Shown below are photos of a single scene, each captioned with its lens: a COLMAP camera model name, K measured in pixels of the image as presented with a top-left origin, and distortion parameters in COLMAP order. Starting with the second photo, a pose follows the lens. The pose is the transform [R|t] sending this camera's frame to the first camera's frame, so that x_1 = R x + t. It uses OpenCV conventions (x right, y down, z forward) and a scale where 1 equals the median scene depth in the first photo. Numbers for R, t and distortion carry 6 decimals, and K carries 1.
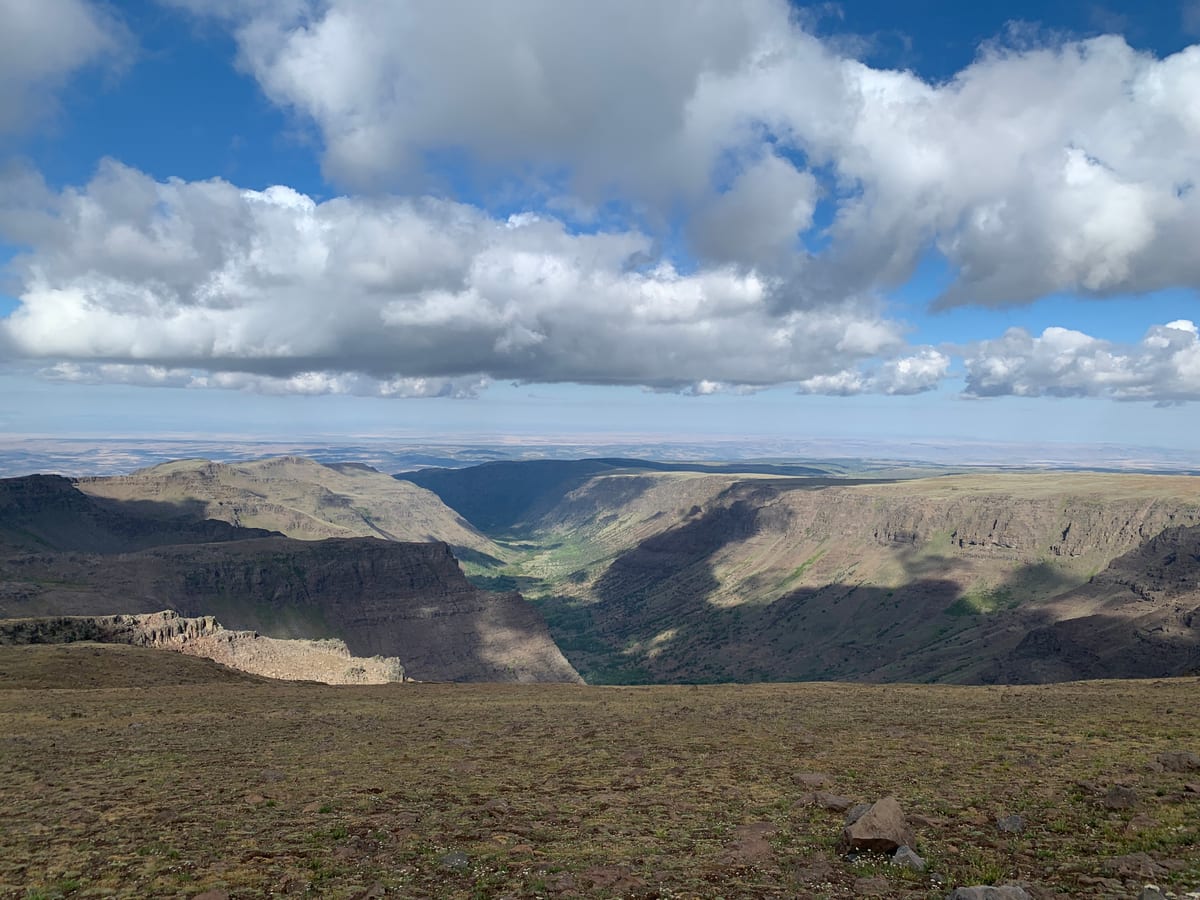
lens RADIAL K [[913.0, 0, 588.4], [0, 913.0, 441.9], [0, 0, 1]] dist [0.052652, -0.066758]
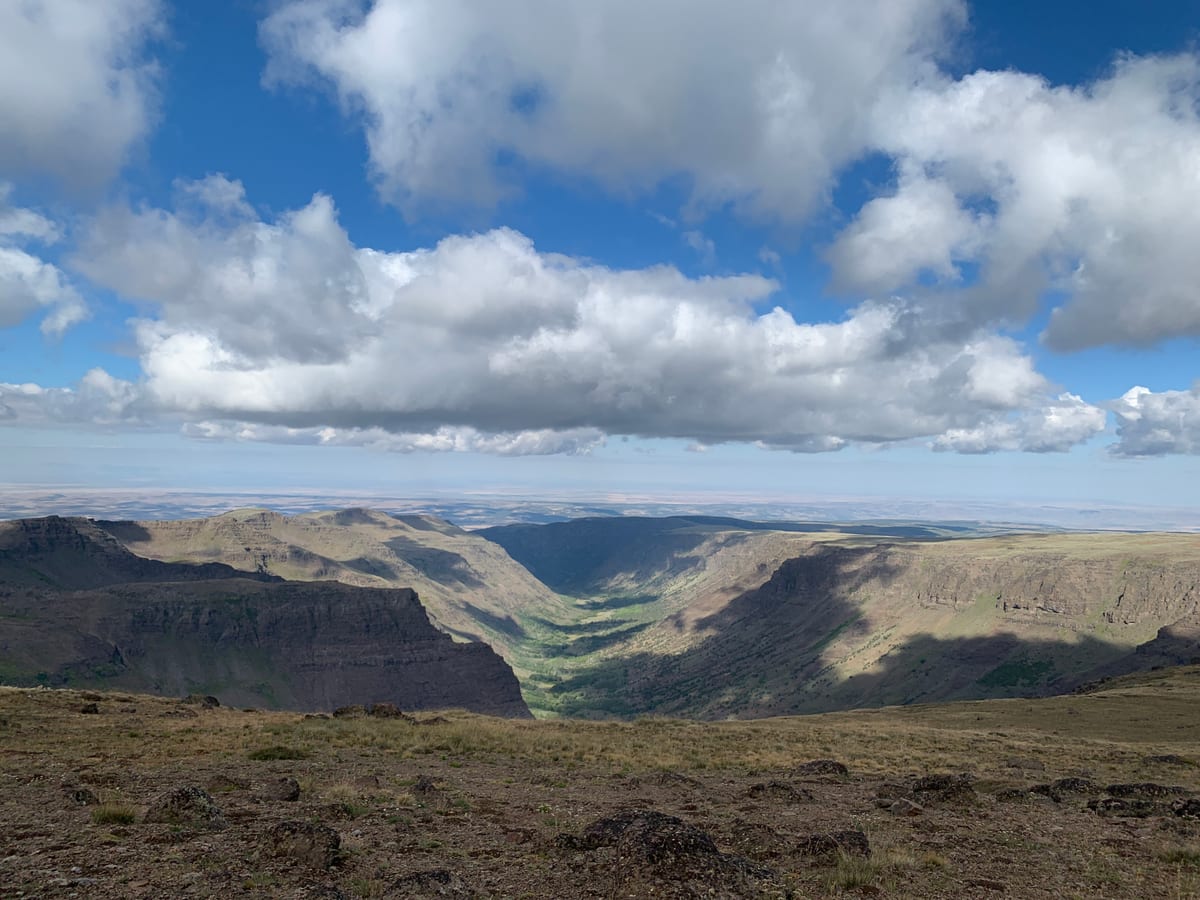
lens RADIAL K [[913.0, 0, 599.9], [0, 913.0, 453.9], [0, 0, 1]] dist [0.052652, -0.066758]
pose [[0.990863, 0.003678, -0.134821, 0.132604], [-0.010948, 0.998523, -0.053216, 0.012108], [0.134426, 0.054205, 0.989440, 0.039037]]
